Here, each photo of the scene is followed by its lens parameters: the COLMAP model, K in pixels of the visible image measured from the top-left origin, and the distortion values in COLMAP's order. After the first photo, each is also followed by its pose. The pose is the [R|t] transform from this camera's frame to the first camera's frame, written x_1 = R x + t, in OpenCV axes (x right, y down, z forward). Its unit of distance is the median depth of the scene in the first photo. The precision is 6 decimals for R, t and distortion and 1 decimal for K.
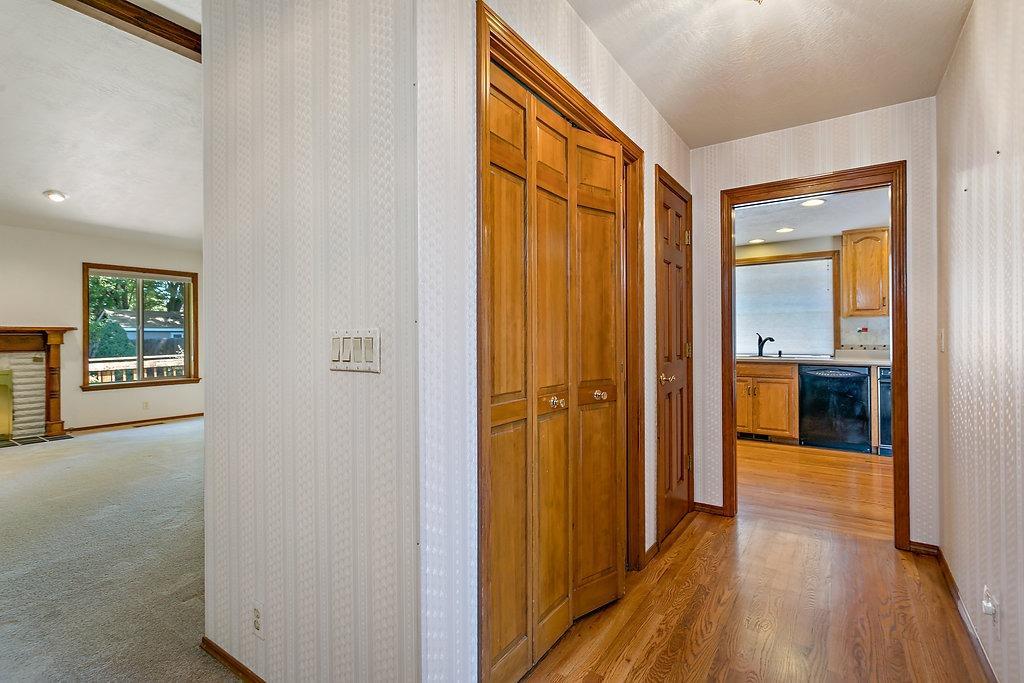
lens RADIAL K [[492.6, 0, 509.5], [0, 492.6, 333.8], [0, 0, 1]] dist [-0.000219, 0.001173]
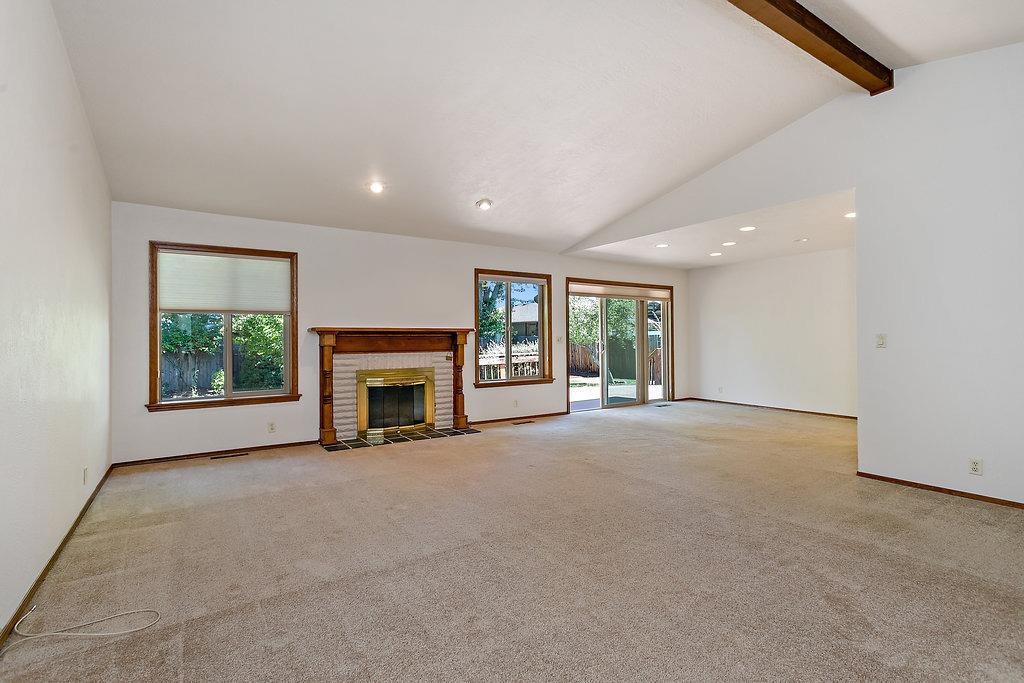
lens RADIAL K [[492.6, 0, 506.9], [0, 492.6, 334.8], [0, 0, 1]] dist [-0.000219, 0.001173]
pose [[0.933506, -0.004510, -0.358532, -0.440458], [0.004318, 0.999990, -0.001338, 0.002200], [0.358535, -0.000299, 0.933516, 0.021988]]
